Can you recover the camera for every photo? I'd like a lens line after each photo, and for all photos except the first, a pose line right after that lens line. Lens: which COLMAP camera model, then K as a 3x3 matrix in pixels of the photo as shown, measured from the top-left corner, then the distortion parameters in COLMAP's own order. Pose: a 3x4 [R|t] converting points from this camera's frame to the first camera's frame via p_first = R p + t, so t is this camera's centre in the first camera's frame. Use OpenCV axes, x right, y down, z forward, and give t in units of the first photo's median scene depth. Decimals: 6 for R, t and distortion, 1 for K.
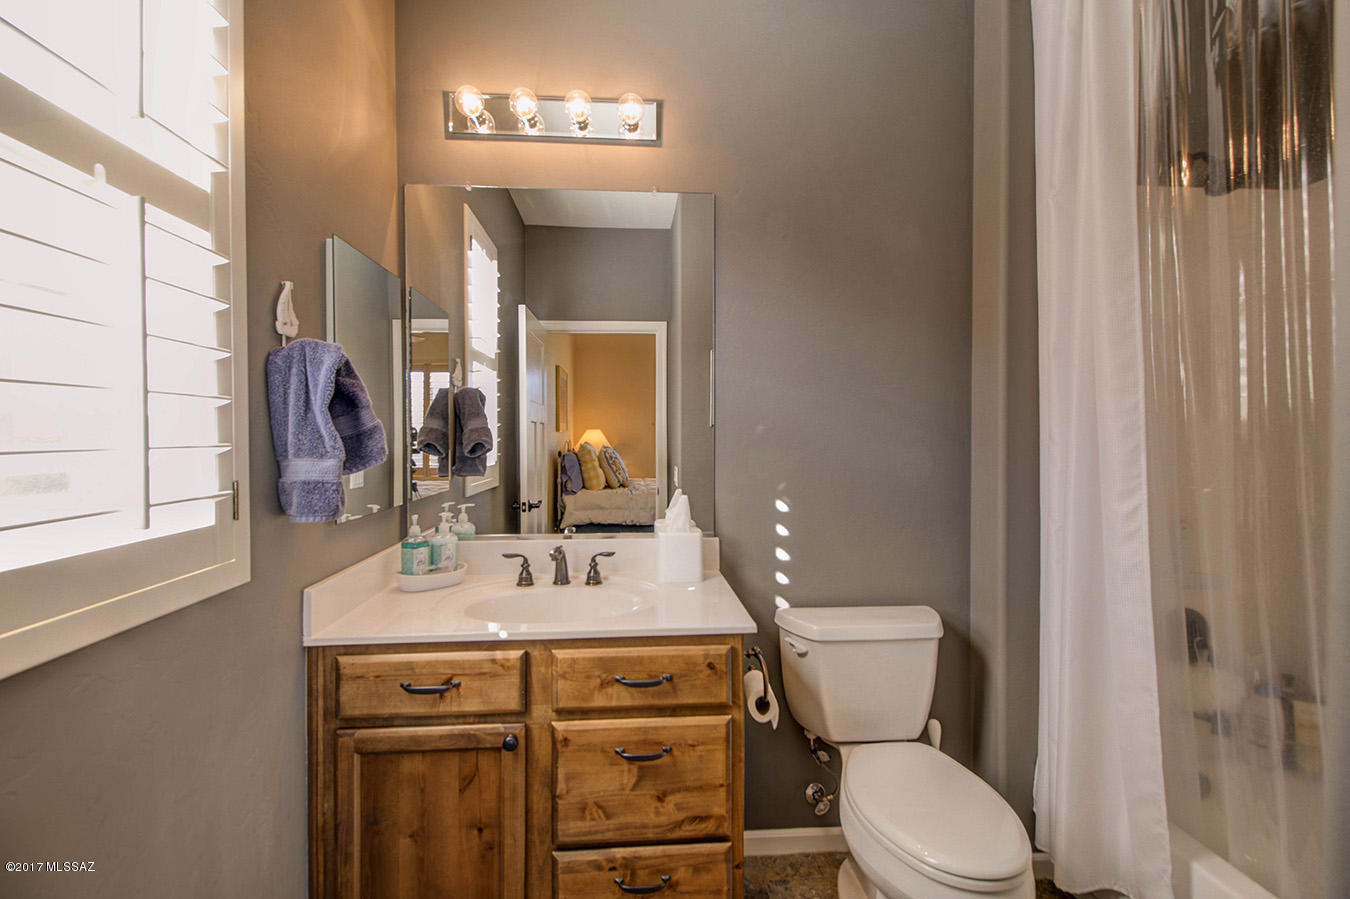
lens RADIAL K [[615.1, 0, 672.3], [0, 615.1, 444.5], [0, 0, 1]] dist [0.020551, -0.009116]
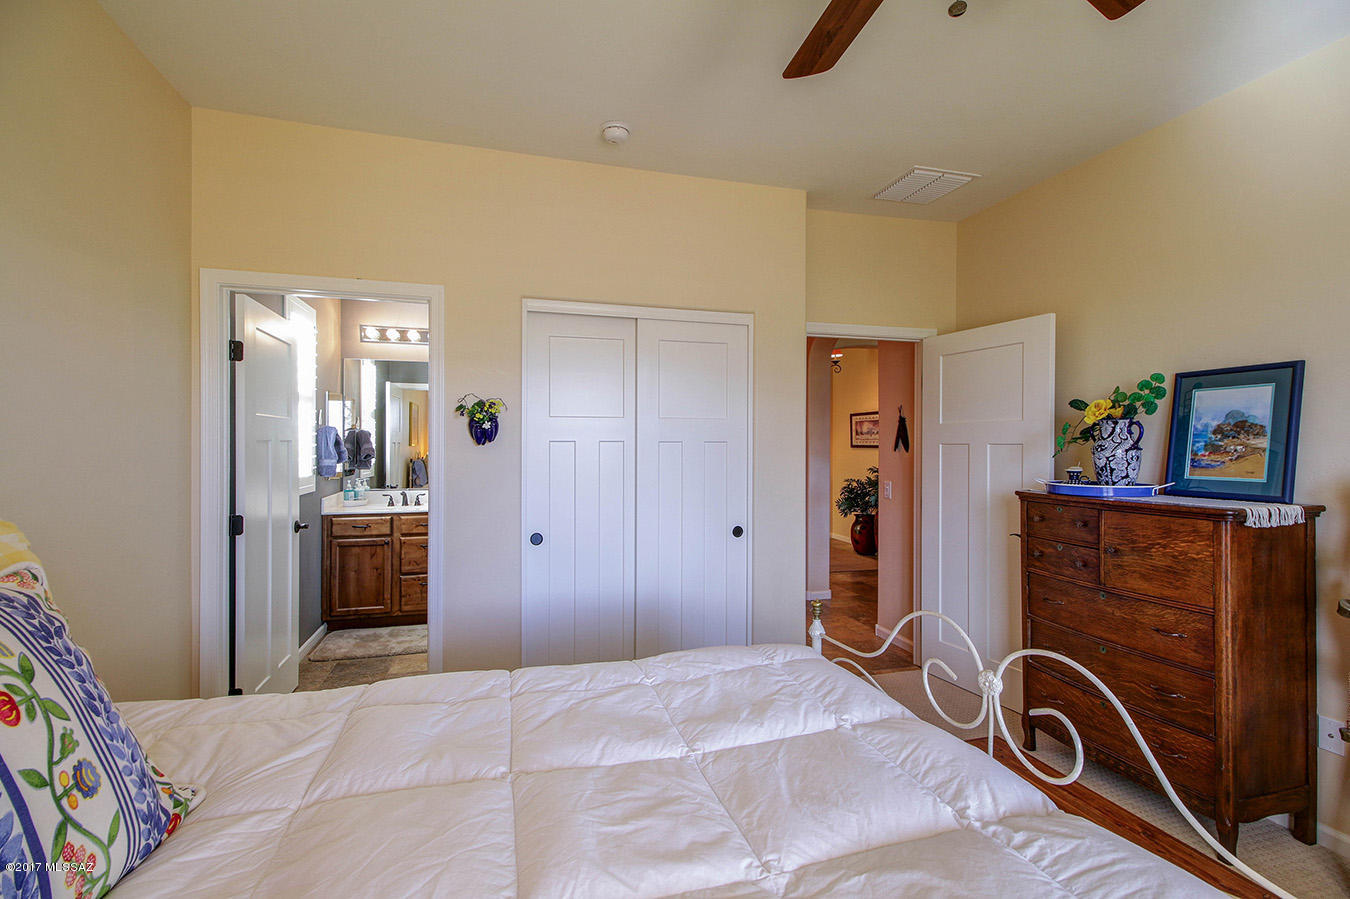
lens RADIAL K [[615.1, 0, 675.1], [0, 615.1, 451.8], [0, 0, 1]] dist [0.020551, -0.009116]
pose [[0.978136, 0.008008, 0.207813, 0.570506], [-0.006981, 0.999960, -0.005675, -0.011515], [-0.207850, 0.004100, 0.978152, -2.617488]]
